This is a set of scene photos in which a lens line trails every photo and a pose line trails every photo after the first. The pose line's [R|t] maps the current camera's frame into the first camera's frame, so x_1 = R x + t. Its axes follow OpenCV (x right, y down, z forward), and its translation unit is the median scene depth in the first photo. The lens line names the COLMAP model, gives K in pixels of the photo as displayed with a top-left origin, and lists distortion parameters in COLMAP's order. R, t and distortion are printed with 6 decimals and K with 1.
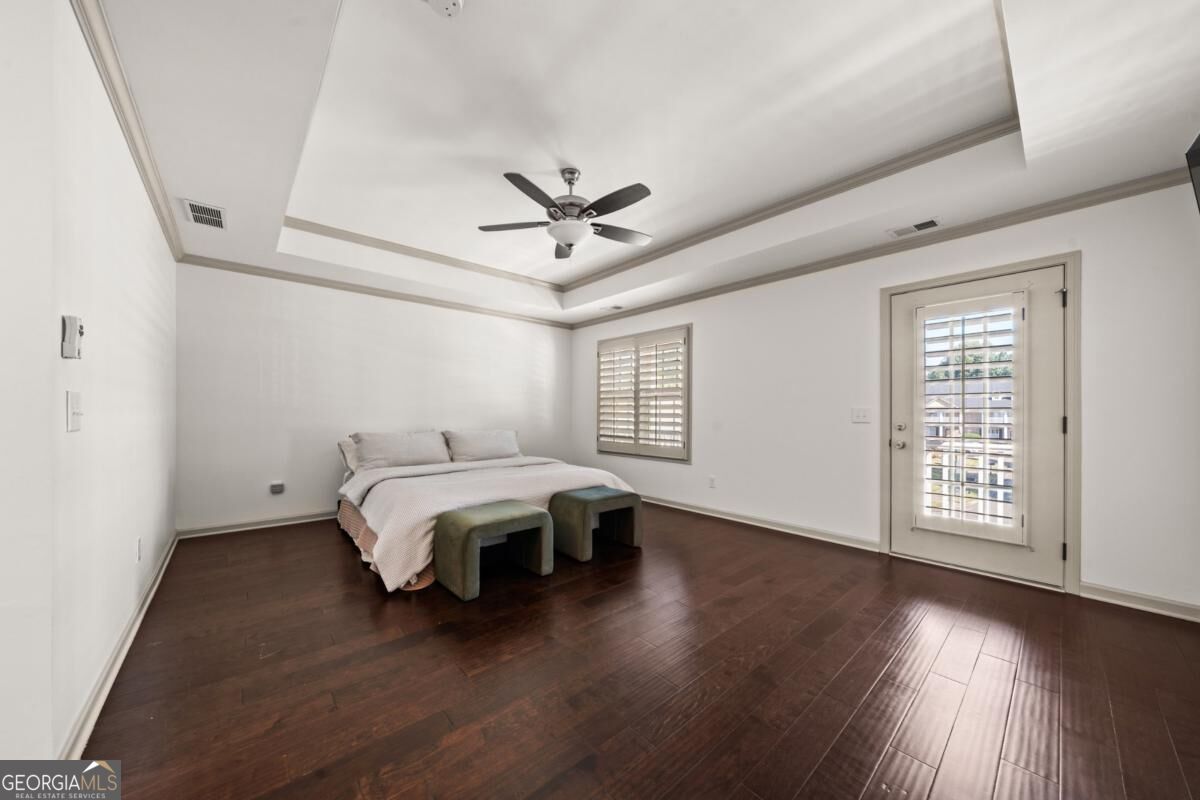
lens RADIAL K [[409.6, 0, 592.2], [0, 409.6, 414.5], [0, 0, 1]] dist [0.000324, -0.000036]
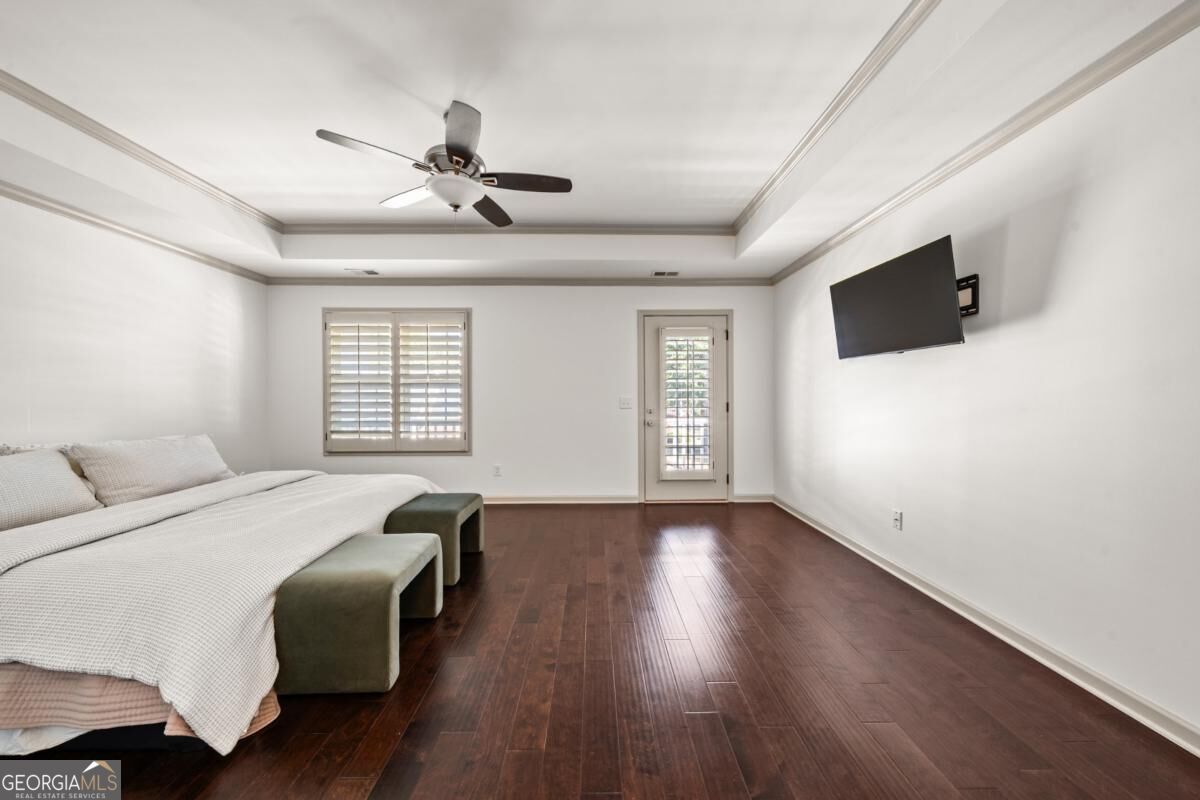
lens RADIAL K [[417.0, 0, 595.6], [0, 417.0, 398.1], [0, 0, 1]] dist [-0.000667, -0.000135]
pose [[0.650122, -0.014021, 0.759700, -0.311026], [0.008572, 0.999901, 0.011119, -0.020846], [-0.759781, -0.000717, 0.650178, 0.143950]]
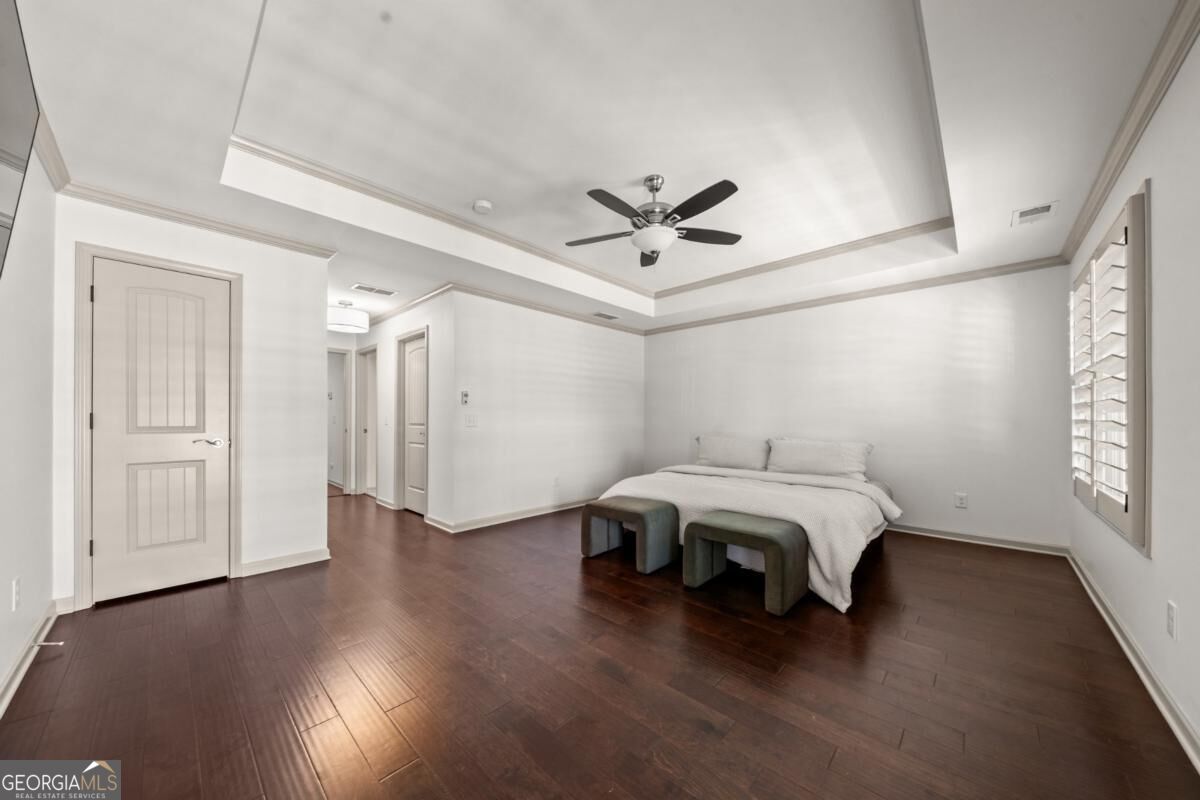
lens RADIAL K [[409.6, 0, 592.2], [0, 409.6, 414.5], [0, 0, 1]] dist [0.000324, -0.000036]
pose [[0.097856, -0.016574, -0.995063, 0.557769], [-0.007384, 0.999822, -0.017379, 0.001821], [0.995173, 0.009048, 0.097716, 0.457492]]
